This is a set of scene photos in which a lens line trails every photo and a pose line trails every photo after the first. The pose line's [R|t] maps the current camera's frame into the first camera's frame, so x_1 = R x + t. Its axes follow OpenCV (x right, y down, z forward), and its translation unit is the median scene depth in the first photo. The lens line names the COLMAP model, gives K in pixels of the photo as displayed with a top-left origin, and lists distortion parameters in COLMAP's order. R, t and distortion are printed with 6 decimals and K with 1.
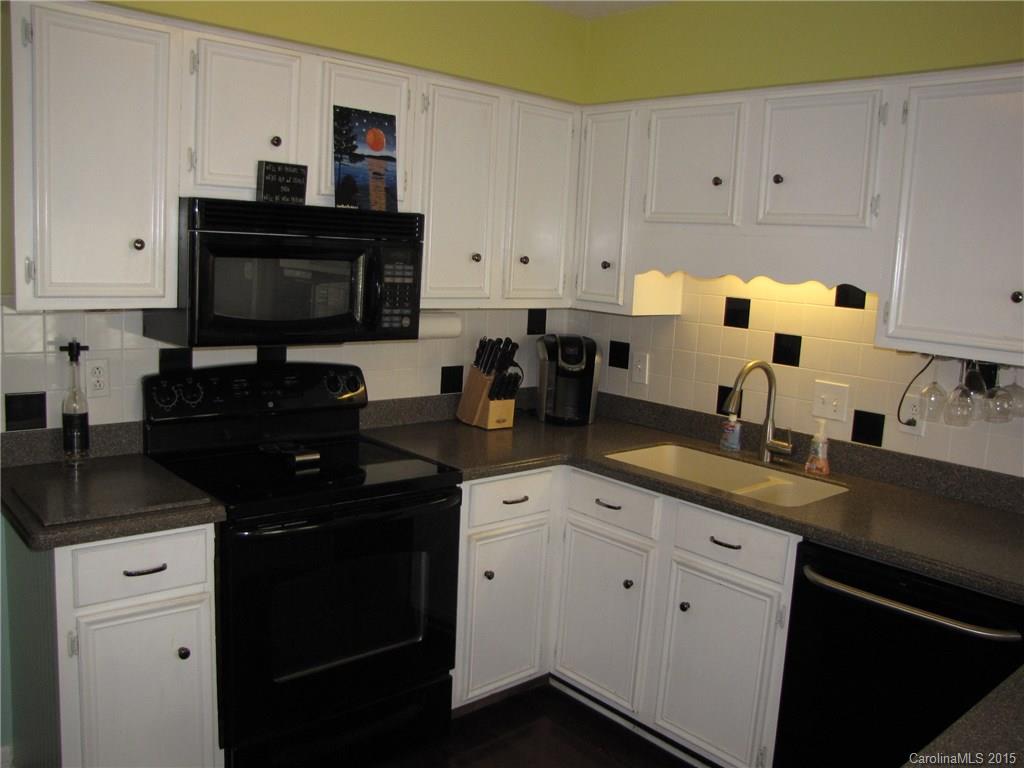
lens RADIAL K [[867.8, 0, 523.5], [0, 867.8, 379.8], [0, 0, 1]] dist [-0.166229, 0.130321]
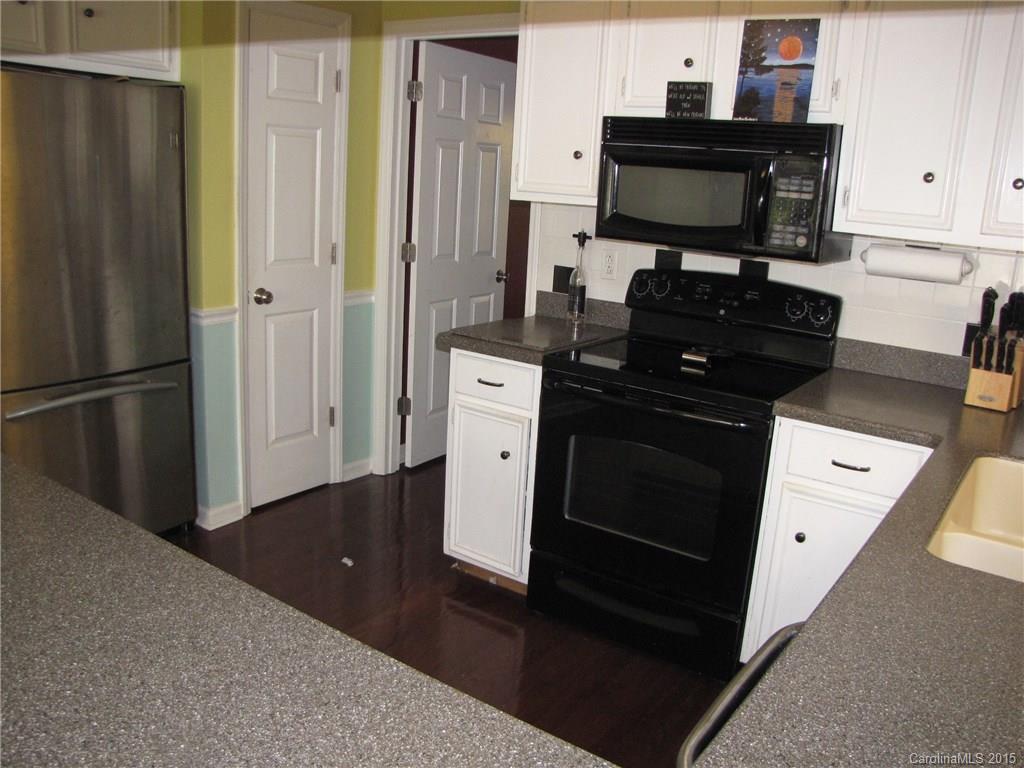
lens RADIAL K [[867.8, 0, 523.5], [0, 867.8, 379.8], [0, 0, 1]] dist [-0.166229, 0.130321]
pose [[0.234769, 0.191971, -0.952906, 0.736767], [-0.185084, 0.971199, 0.150057, -0.004408], [0.954268, 0.141139, 0.263538, 0.522144]]
